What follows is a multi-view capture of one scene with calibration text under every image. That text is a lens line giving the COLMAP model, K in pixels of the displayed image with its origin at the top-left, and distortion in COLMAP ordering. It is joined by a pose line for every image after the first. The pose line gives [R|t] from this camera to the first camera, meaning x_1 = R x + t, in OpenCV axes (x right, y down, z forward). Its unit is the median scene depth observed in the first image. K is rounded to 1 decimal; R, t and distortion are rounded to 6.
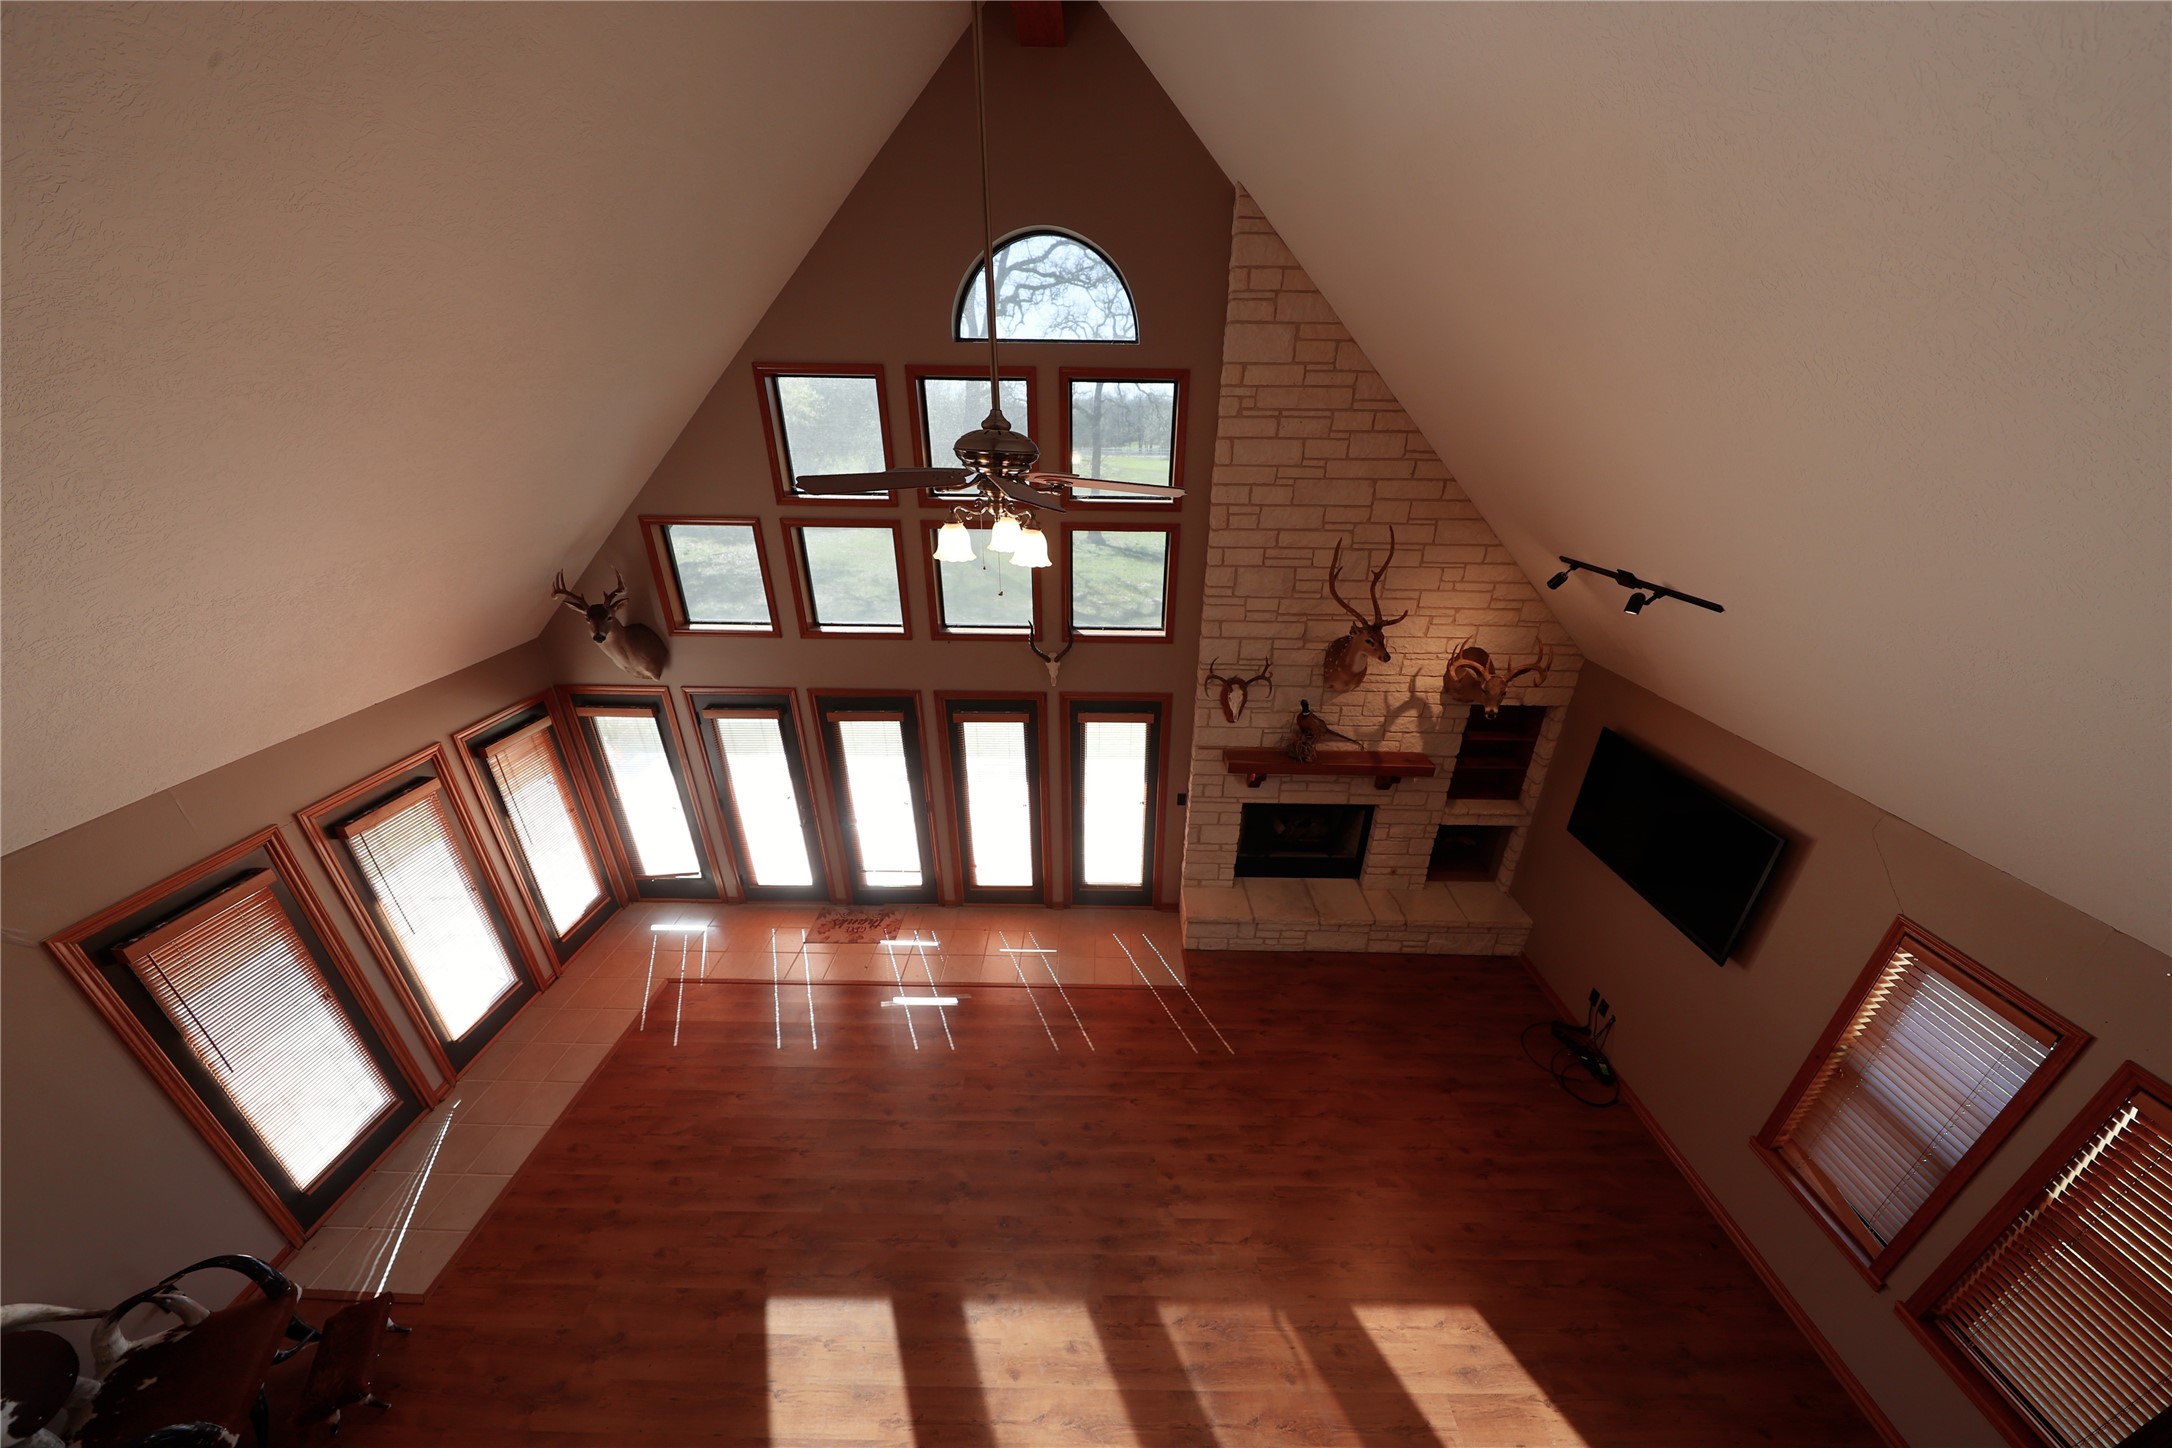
lens RADIAL K [[690.0, 0, 1096.3], [0, 690.0, 724.4], [0, 0, 1]] dist [0.008075, -0.000057]
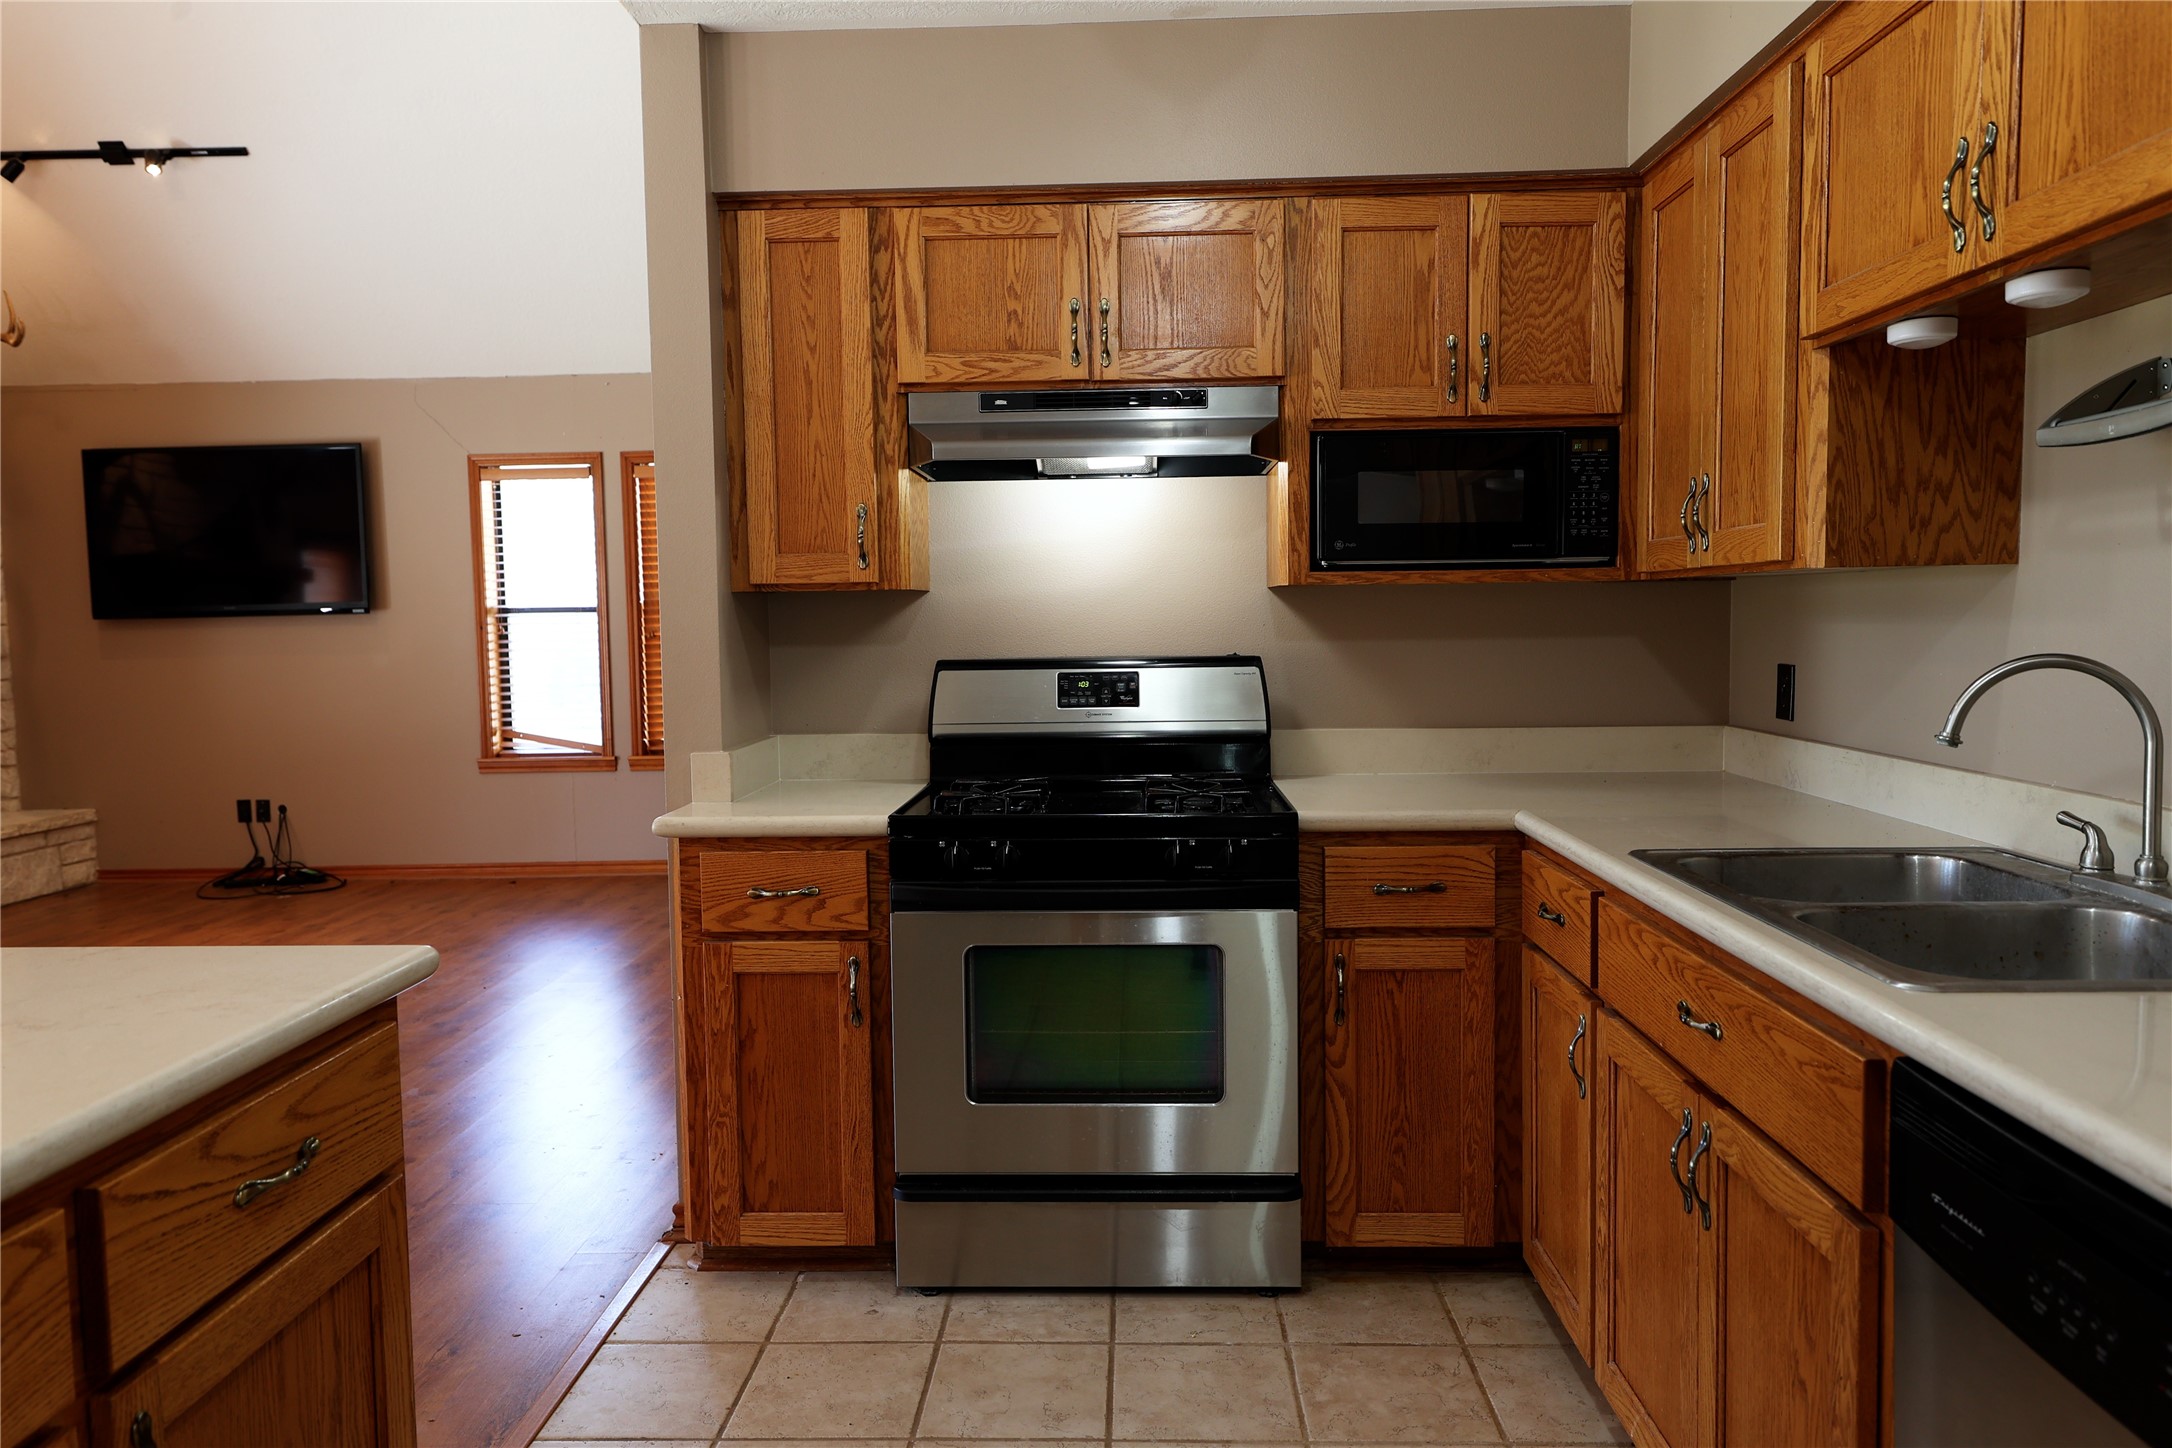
lens RADIAL K [[1487.7, 0, 1083.3], [0, 1487.7, 712.8], [0, 0, 1]] dist [0.026681, -0.003248]
pose [[0.024834, -0.076100, 0.996791, -0.751679], [0.433719, 0.899190, 0.057843, 0.558181], [-0.900706, 0.430891, 0.055337, 0.086816]]
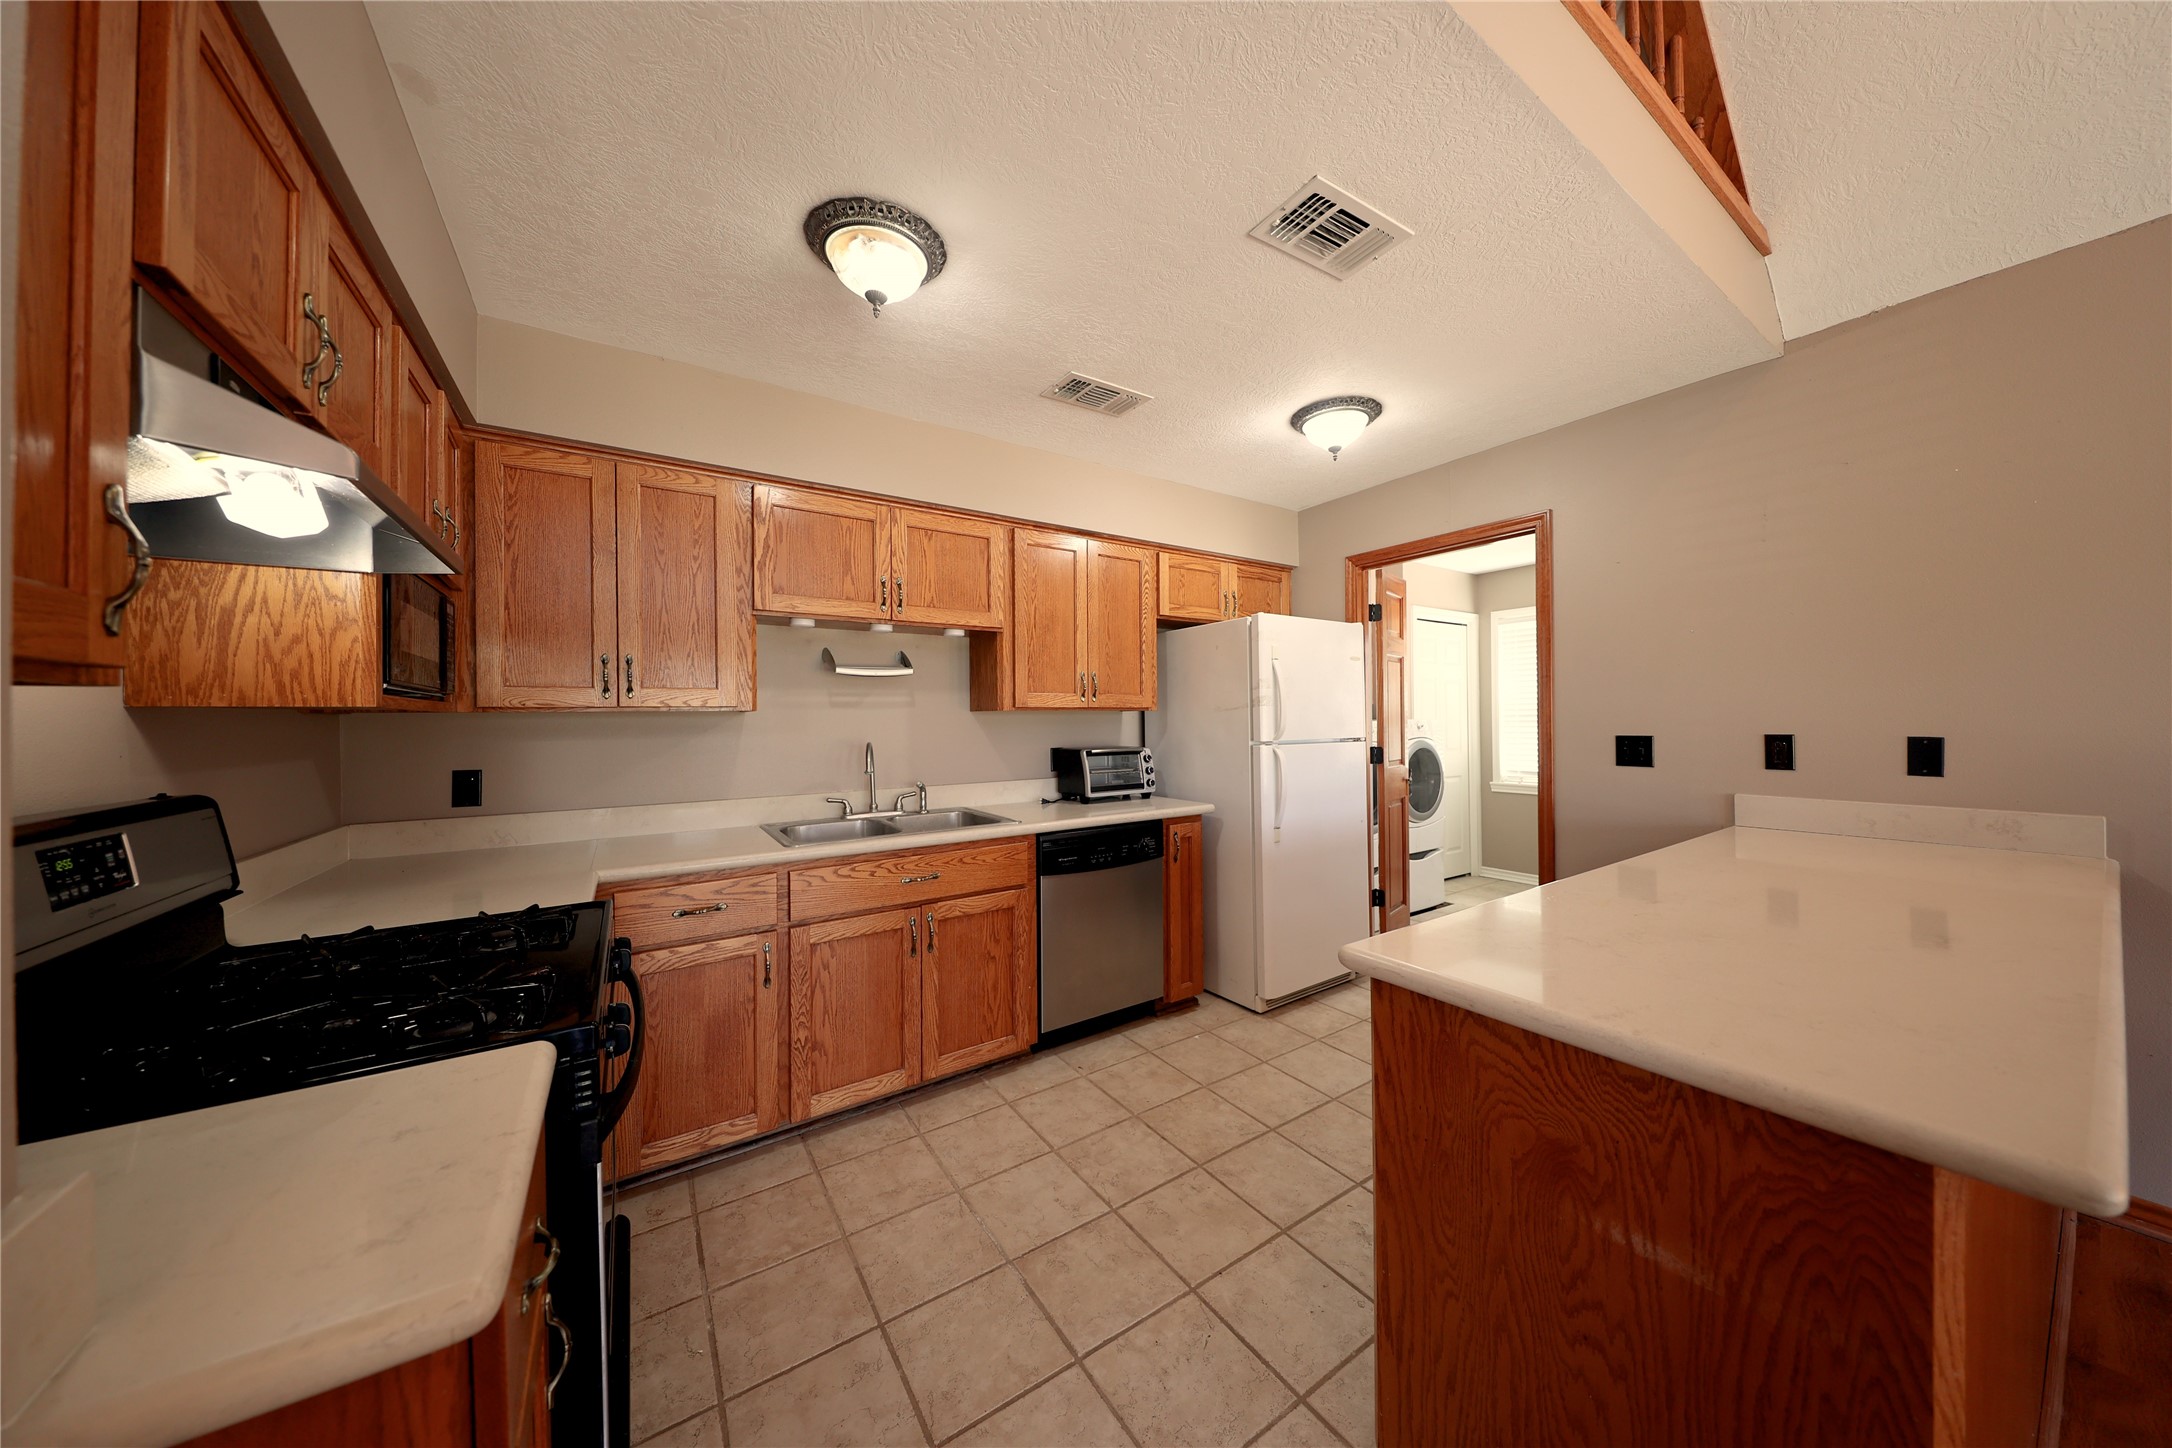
lens RADIAL K [[683.0, 0, 1088.2], [0, 683.0, 715.6], [0, 0, 1]] dist [0.008587, -0.004998]
pose [[-0.829242, -0.002541, -0.558883, -0.228888], [-0.231277, 0.911912, 0.339010, 0.436301], [0.508791, 0.410378, -0.756784, 0.355396]]
